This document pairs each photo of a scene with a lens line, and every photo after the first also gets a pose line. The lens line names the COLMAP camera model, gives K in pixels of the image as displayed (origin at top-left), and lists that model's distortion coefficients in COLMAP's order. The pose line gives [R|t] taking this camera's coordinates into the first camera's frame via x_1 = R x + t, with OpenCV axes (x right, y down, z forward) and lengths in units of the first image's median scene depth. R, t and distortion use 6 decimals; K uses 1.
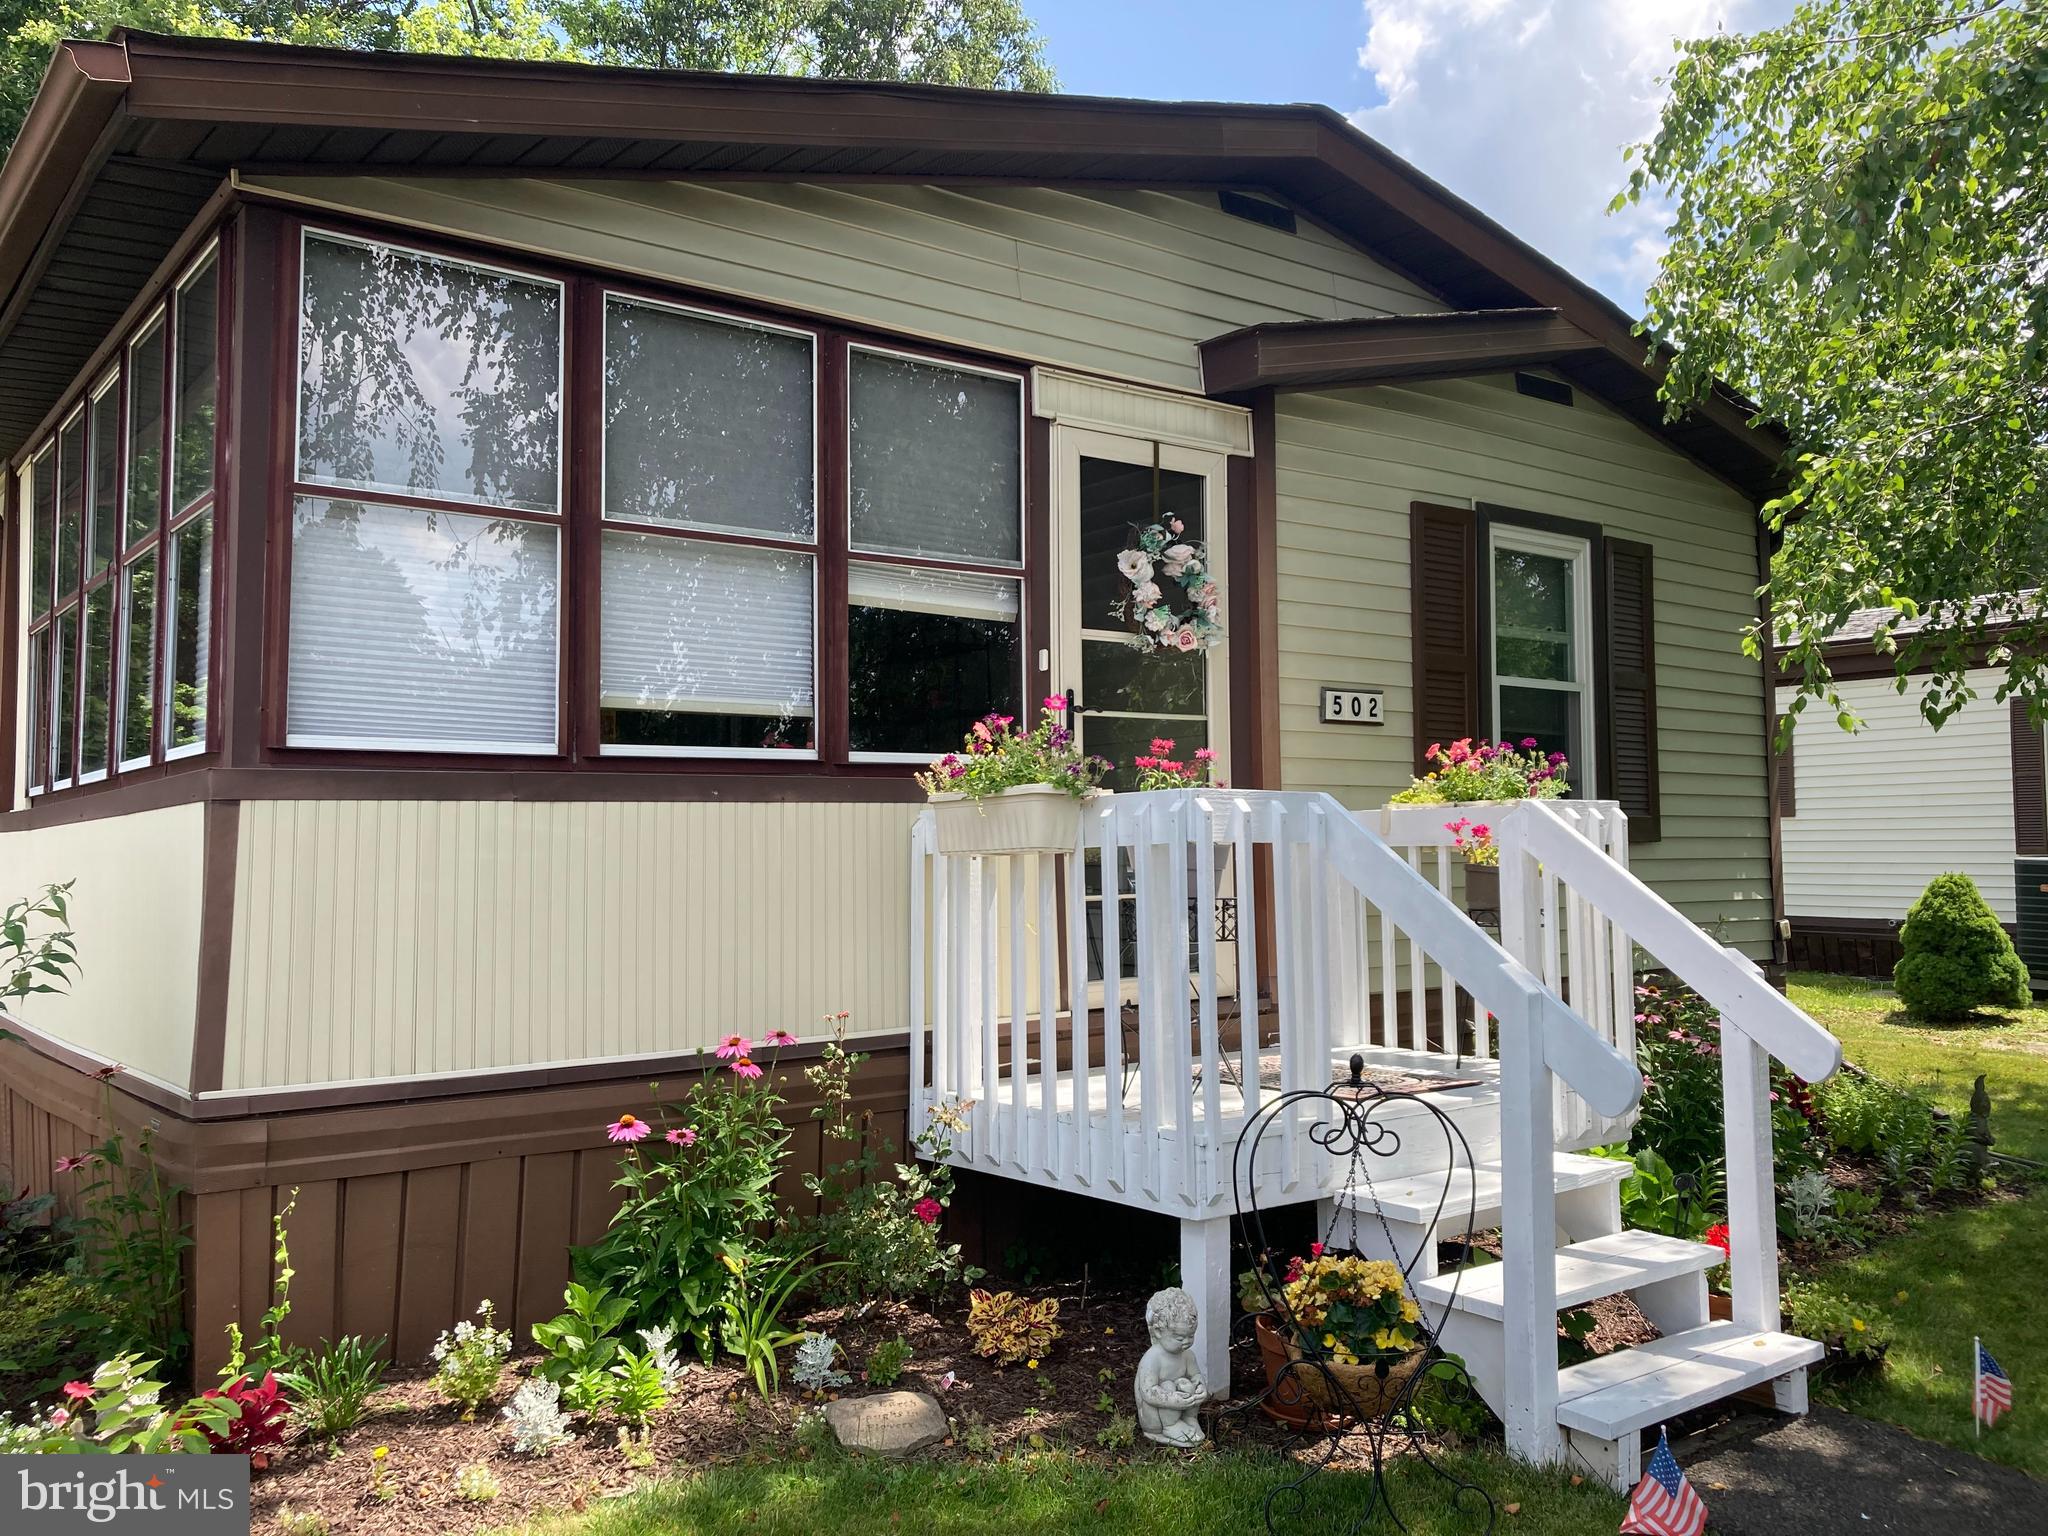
lens RADIAL K [[1667.9, 0, 1019.6], [0, 1667.9, 749.3], [0, 0, 1]] dist [0.077281, -0.103027]
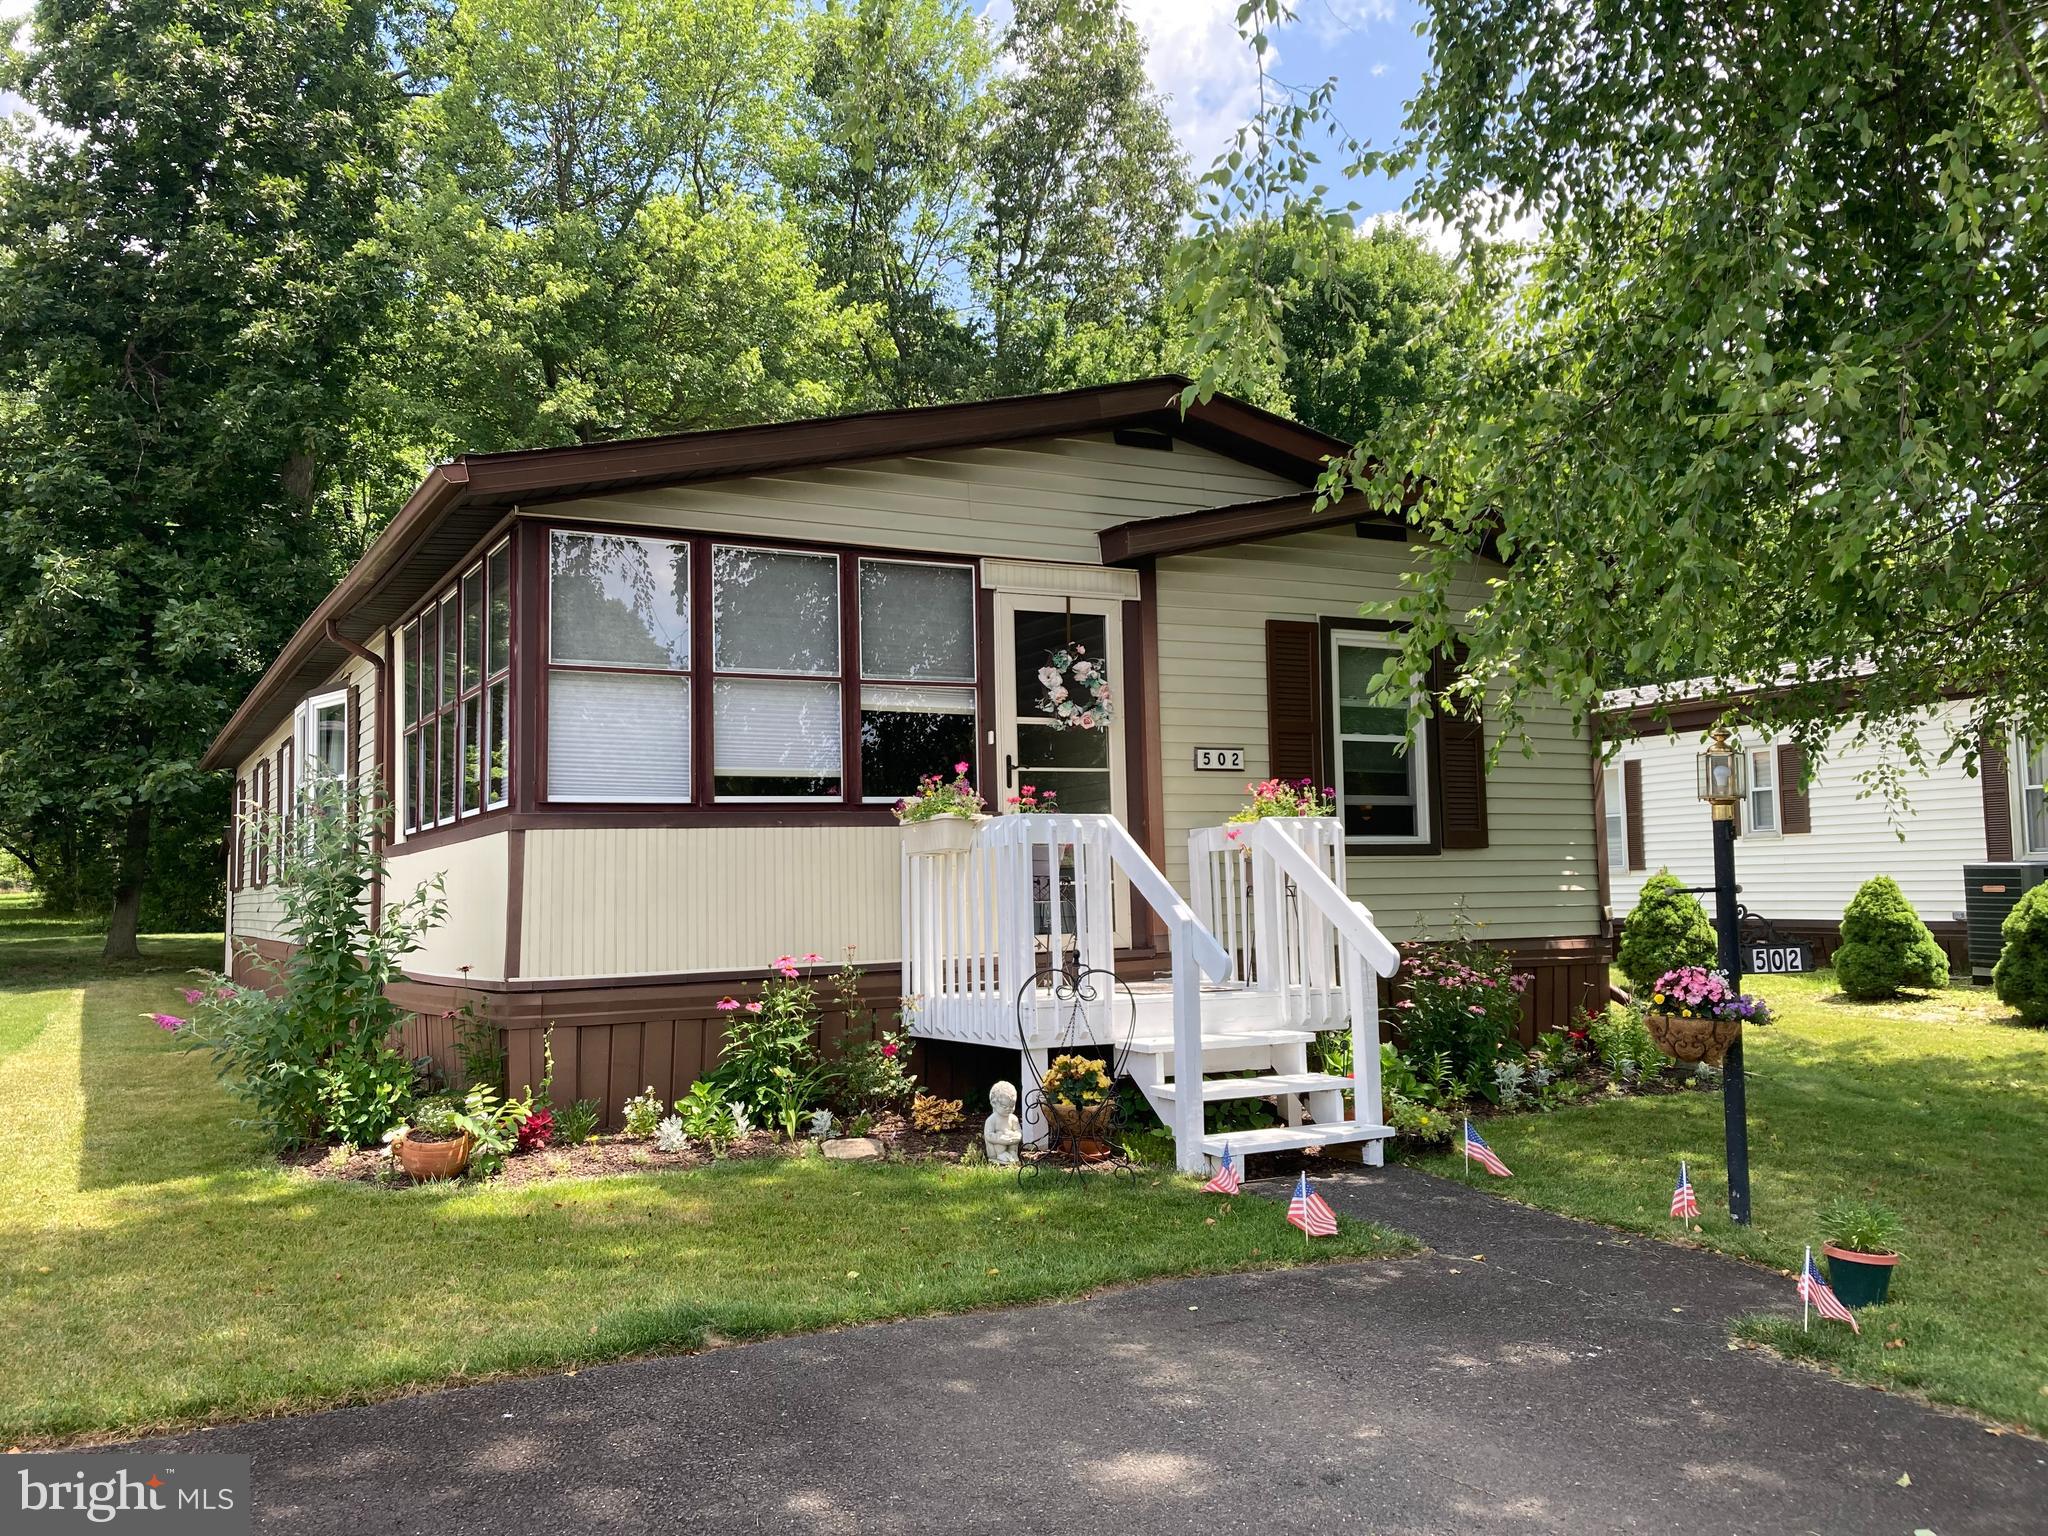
lens RADIAL K [[1699.0, 0, 1024.0], [0, 1699.0, 768.0], [0, 0, 1]] dist [0.125305, -0.220837]
pose [[0.987976, -0.024488, -0.152654, 0.297127], [0.022699, 0.999652, -0.013448, -0.001035], [0.152930, 0.009822, 0.988188, -0.628378]]
